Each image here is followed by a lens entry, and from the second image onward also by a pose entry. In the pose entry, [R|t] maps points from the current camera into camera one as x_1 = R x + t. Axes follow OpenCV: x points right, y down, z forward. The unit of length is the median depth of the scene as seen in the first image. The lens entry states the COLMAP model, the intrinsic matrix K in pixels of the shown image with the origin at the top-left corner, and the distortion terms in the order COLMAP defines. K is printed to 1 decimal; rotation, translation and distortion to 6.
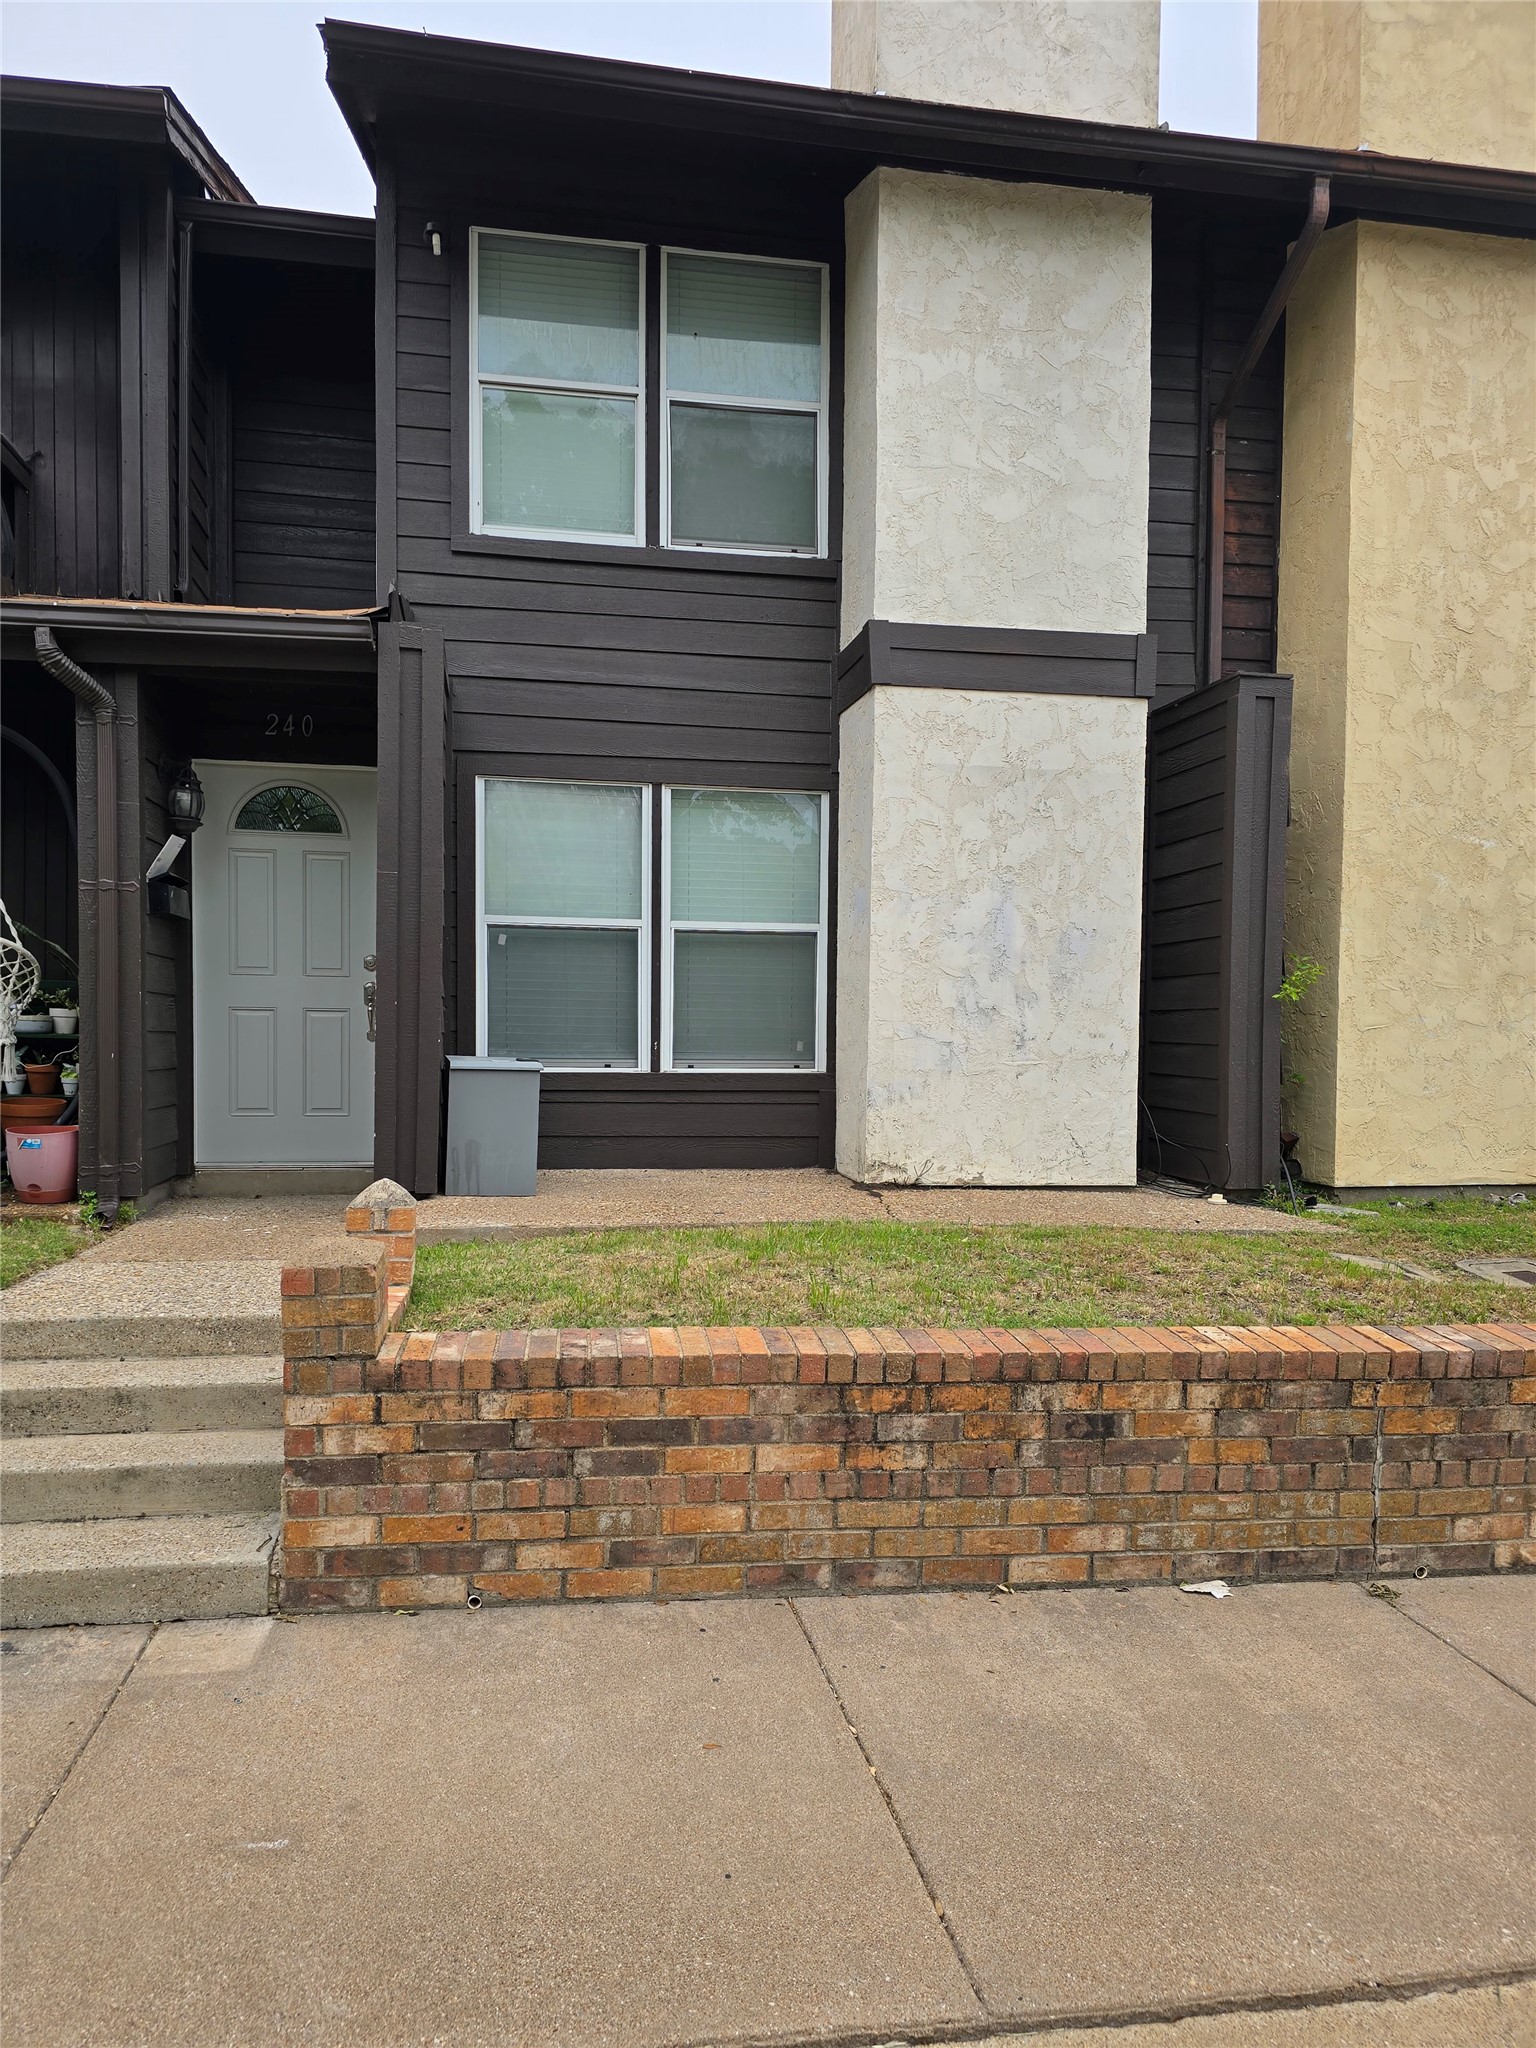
lens RADIAL K [[1552.5, 0, 759.9], [0, 1552.5, 1121.9], [0, 0, 1]] dist [0.049965, -0.108070]
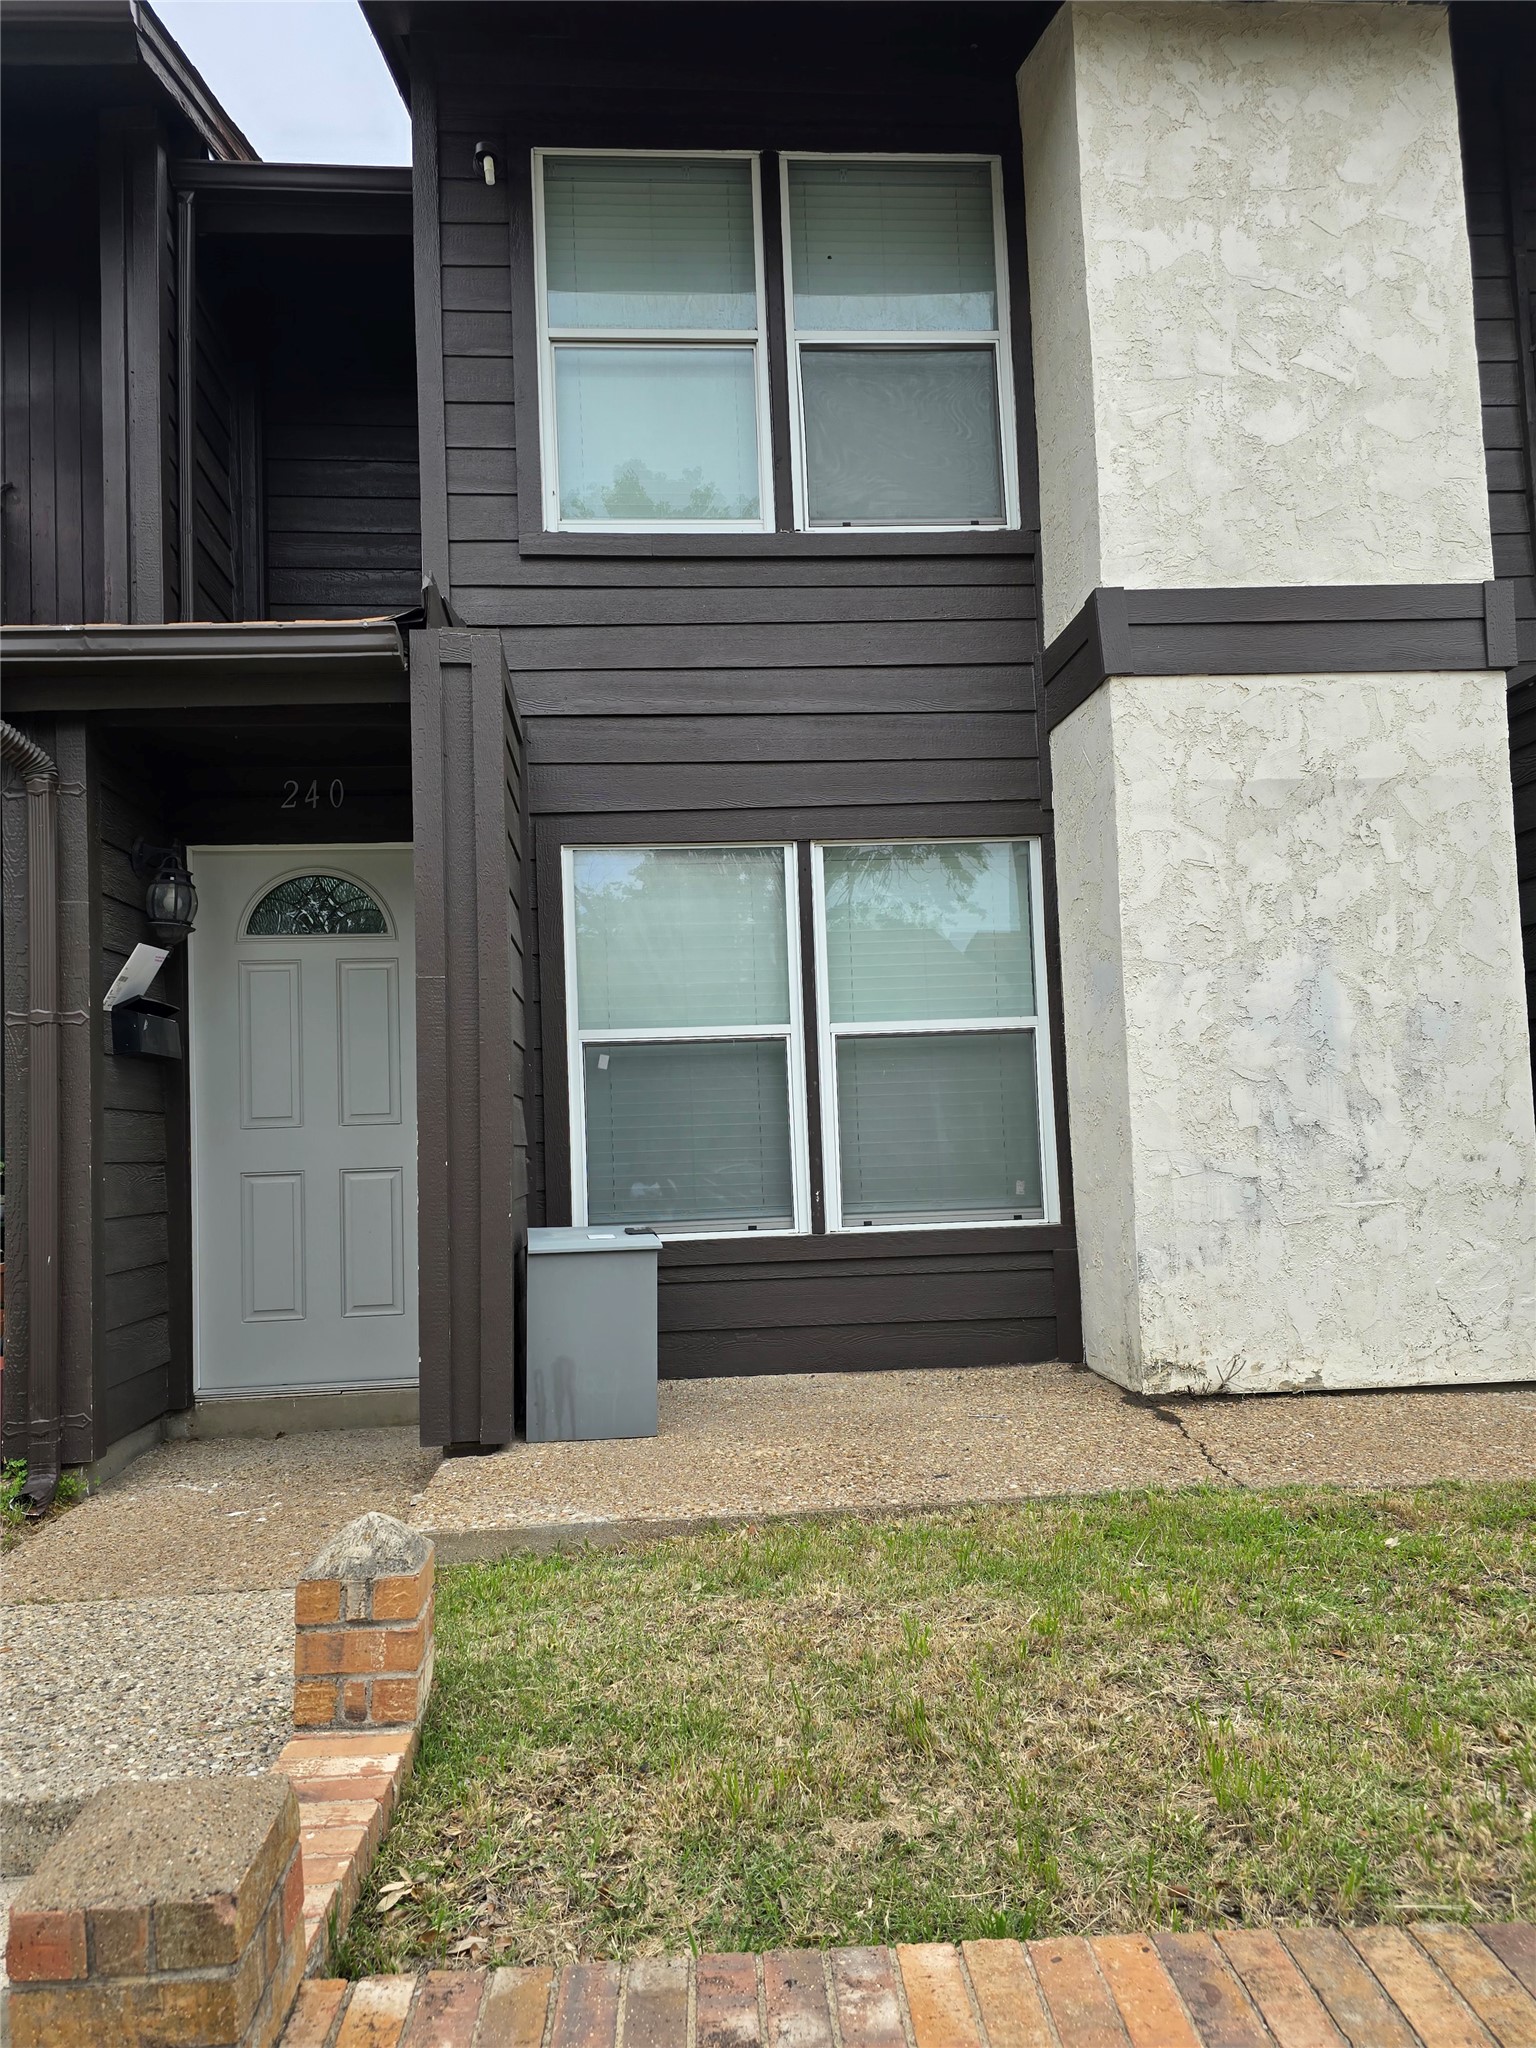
lens RADIAL K [[1573.3, 0, 768.0], [0, 1573.3, 1024.0], [0, 0, 1]] dist [-0.057043, -0.001029]
pose [[0.995562, -0.054762, -0.076530, -0.033762], [0.044338, 0.990282, -0.131818, -0.037499], [0.083004, 0.127840, 0.988315, 0.300847]]
